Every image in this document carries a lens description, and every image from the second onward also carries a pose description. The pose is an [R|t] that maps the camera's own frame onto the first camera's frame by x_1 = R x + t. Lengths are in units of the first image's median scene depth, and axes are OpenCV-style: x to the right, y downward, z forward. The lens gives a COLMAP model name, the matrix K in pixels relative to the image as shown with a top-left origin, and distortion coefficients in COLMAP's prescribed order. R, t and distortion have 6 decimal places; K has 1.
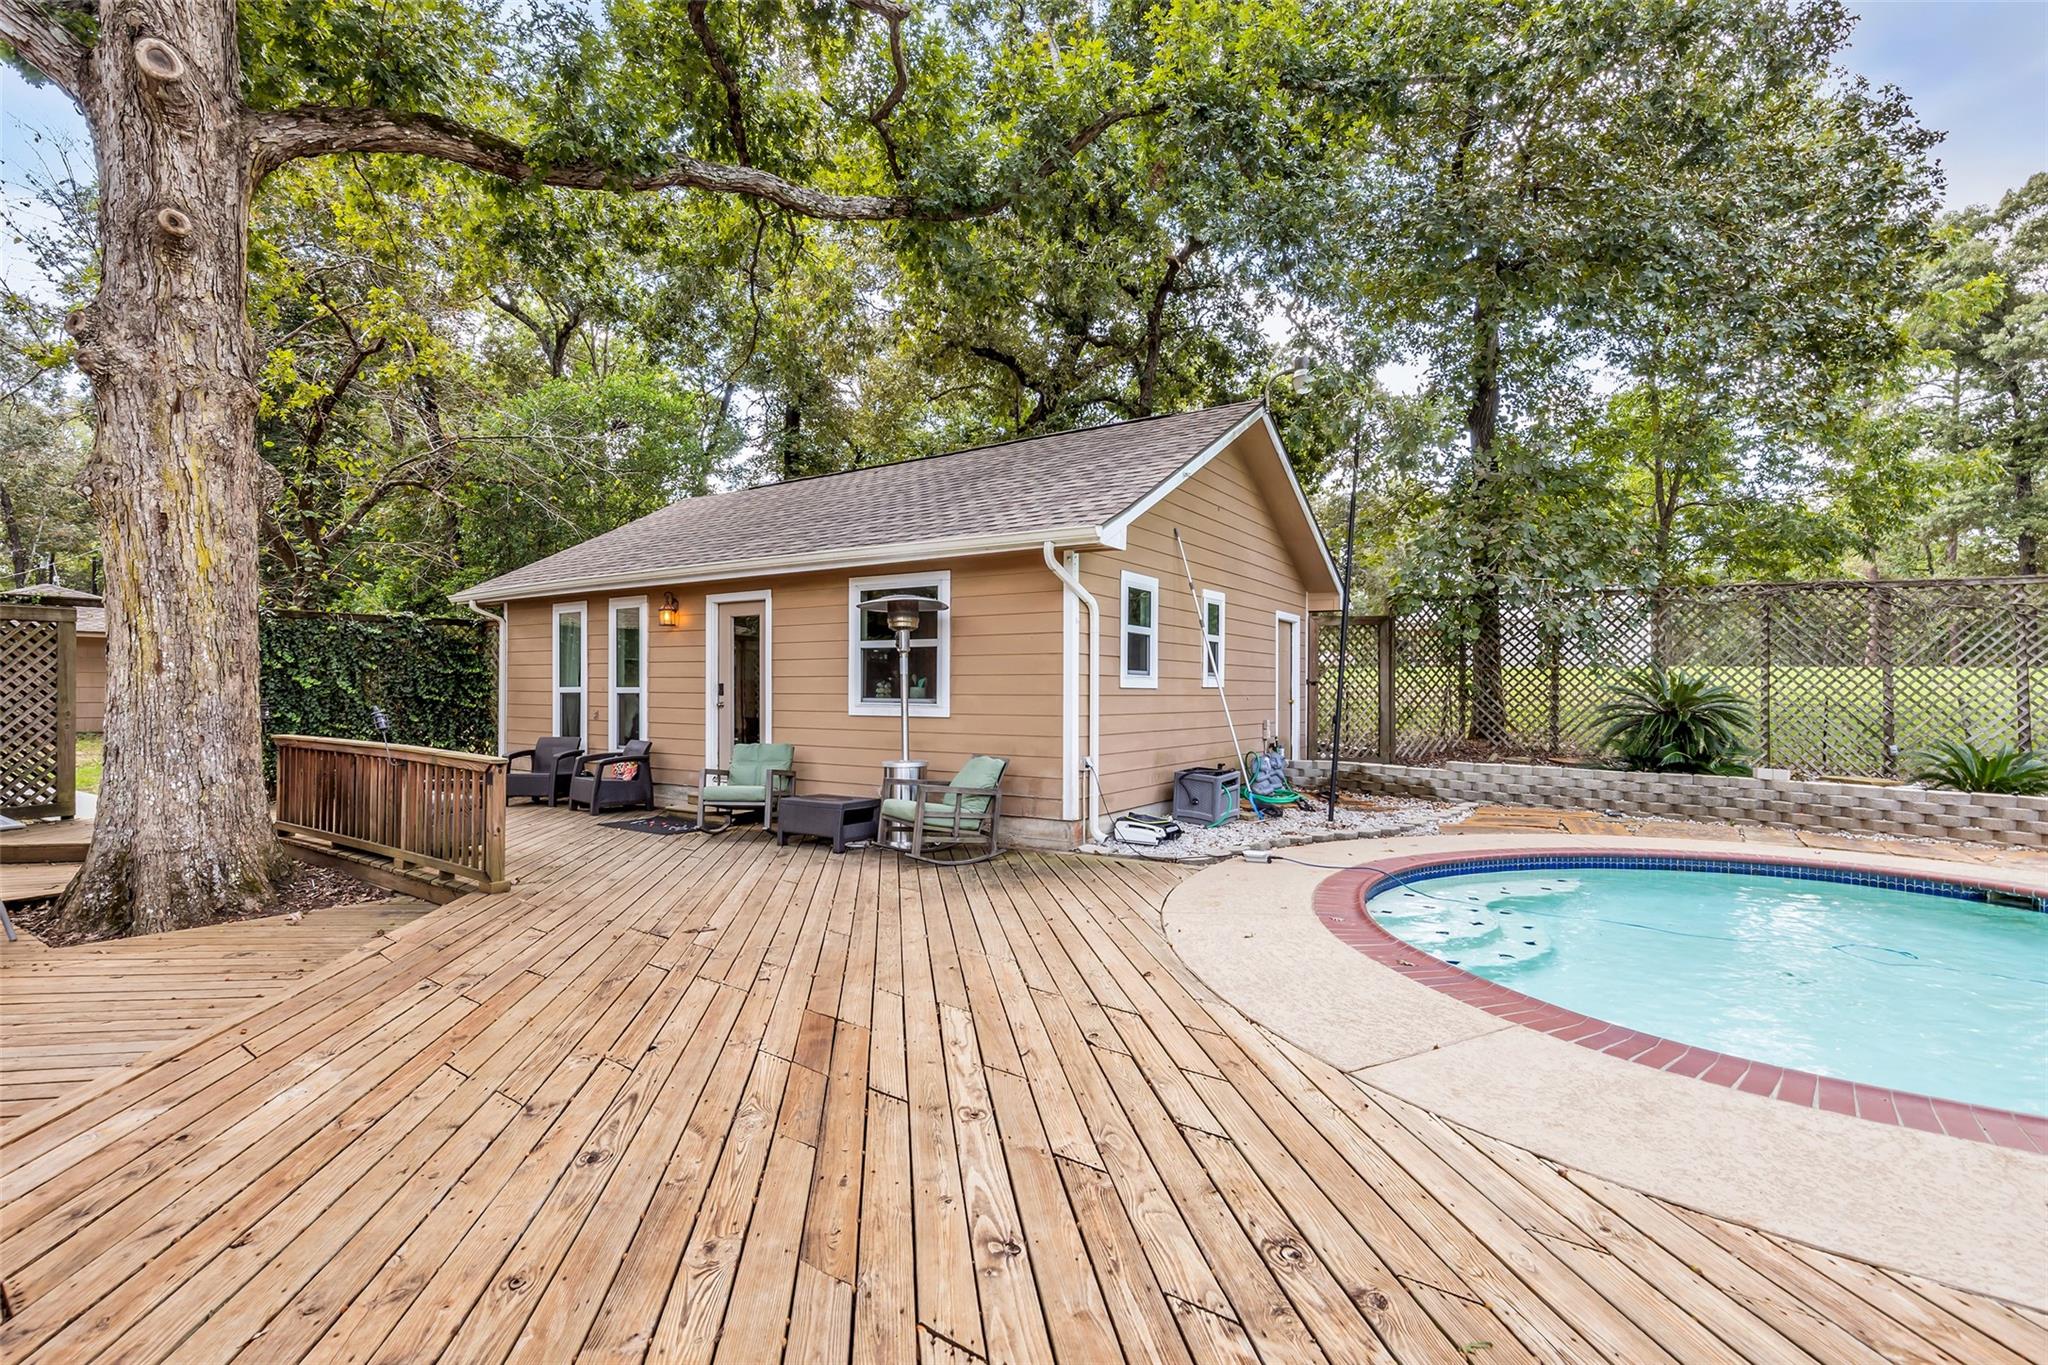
lens RADIAL K [[942.3, 0, 1023.0], [0, 942.3, 688.4], [0, 0, 1]] dist [-0.004236, -0.000308]
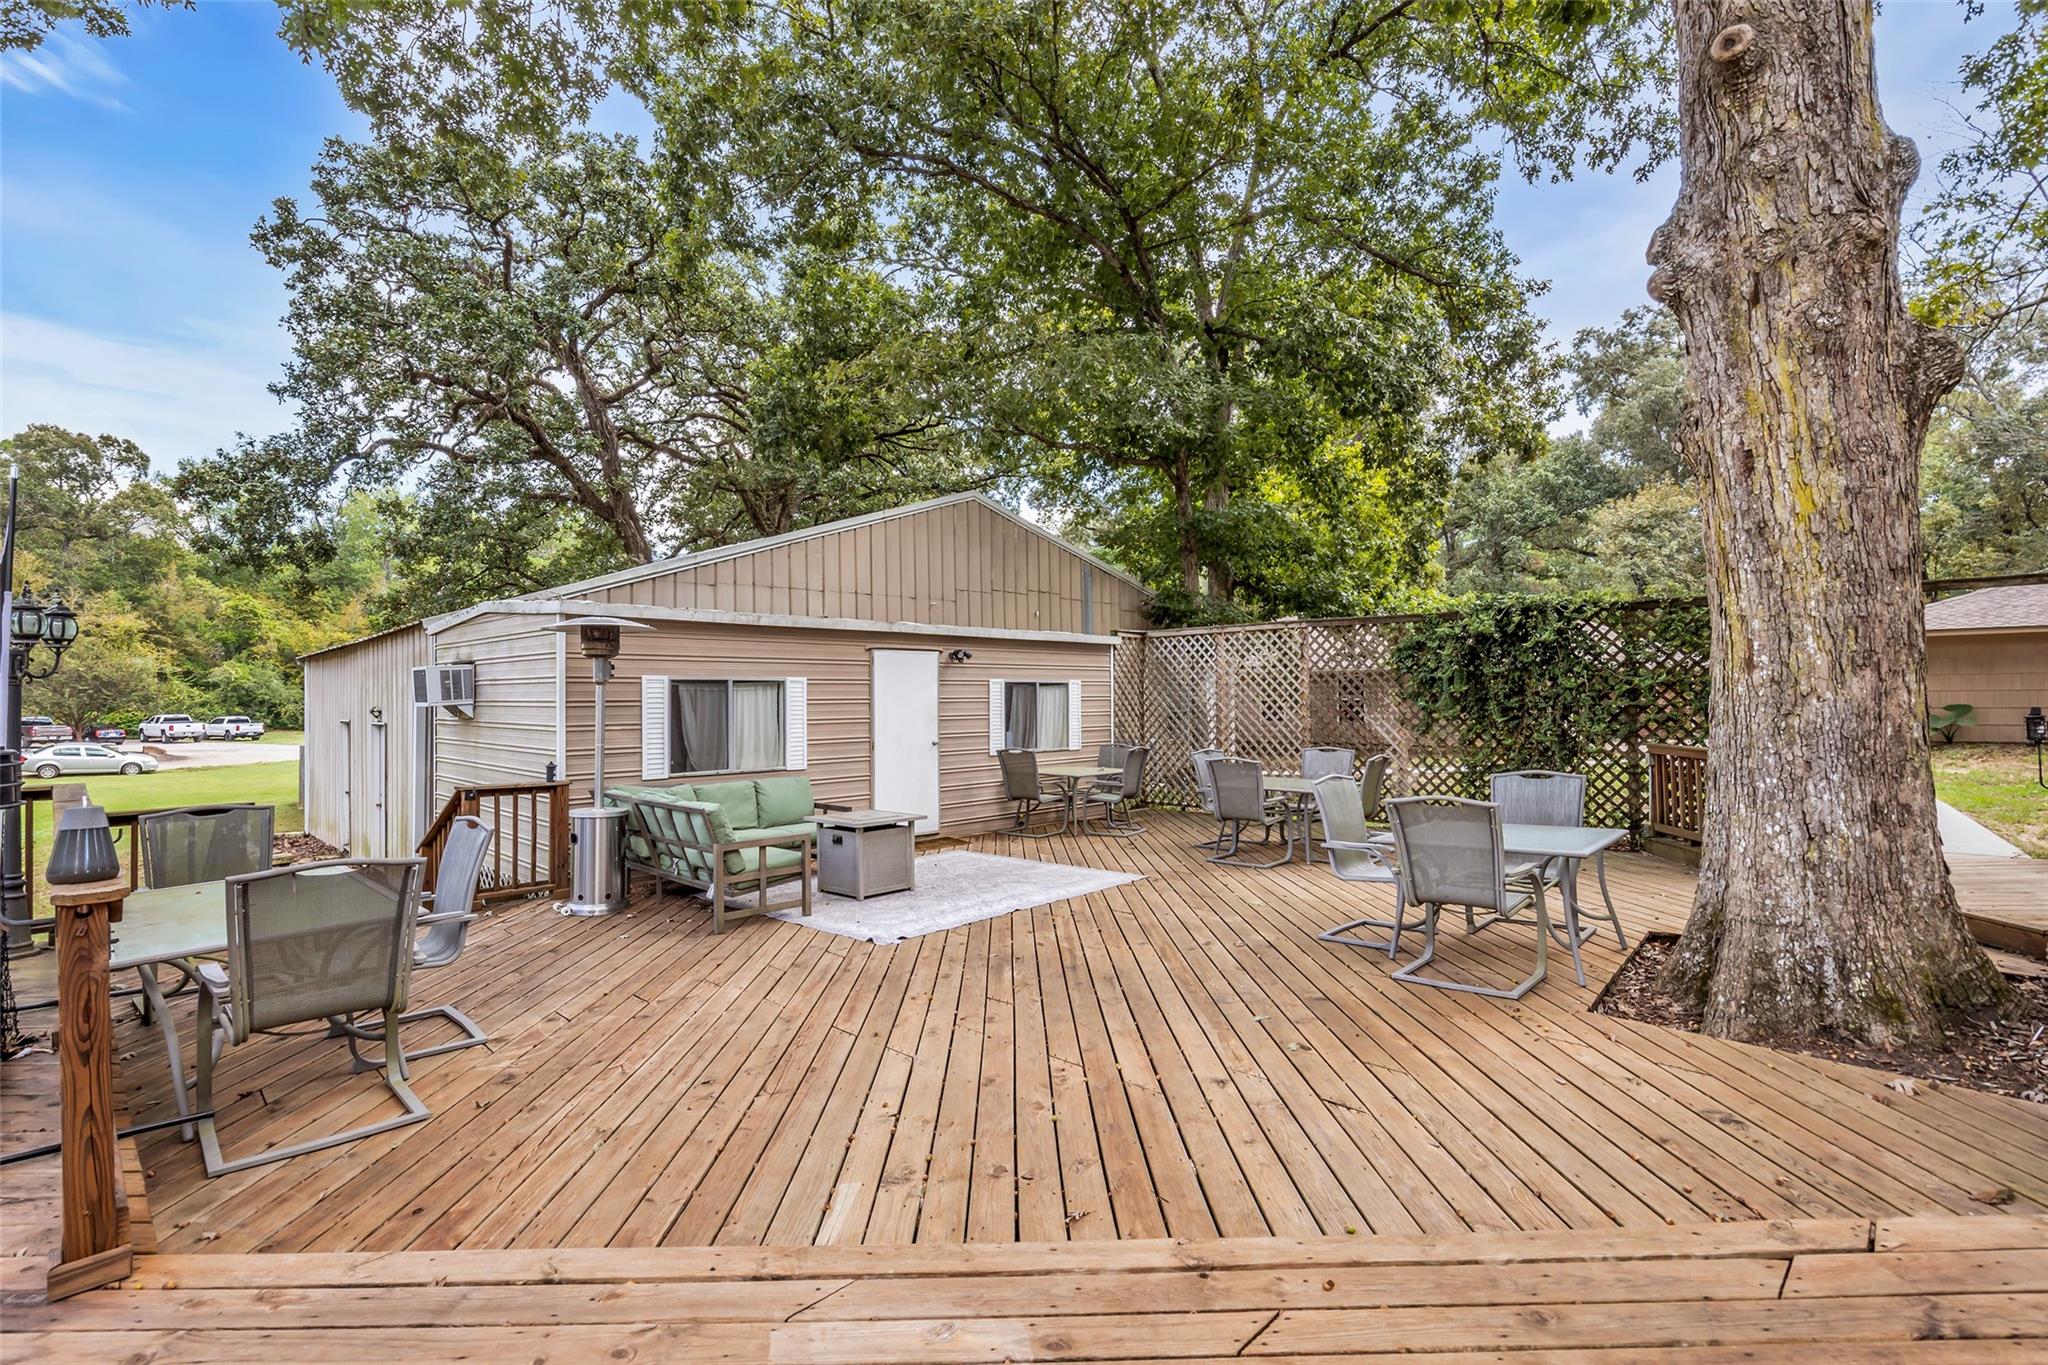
lens RADIAL K [[942.3, 0, 1025.0], [0, 942.3, 683.3], [0, 0, 1]] dist [-0.004236, -0.000308]
pose [[-0.121151, -0.017562, -0.992479, -0.132179], [0.011586, 0.999750, -0.019105, 0.000349], [0.992566, -0.013813, -0.120918, 0.531185]]
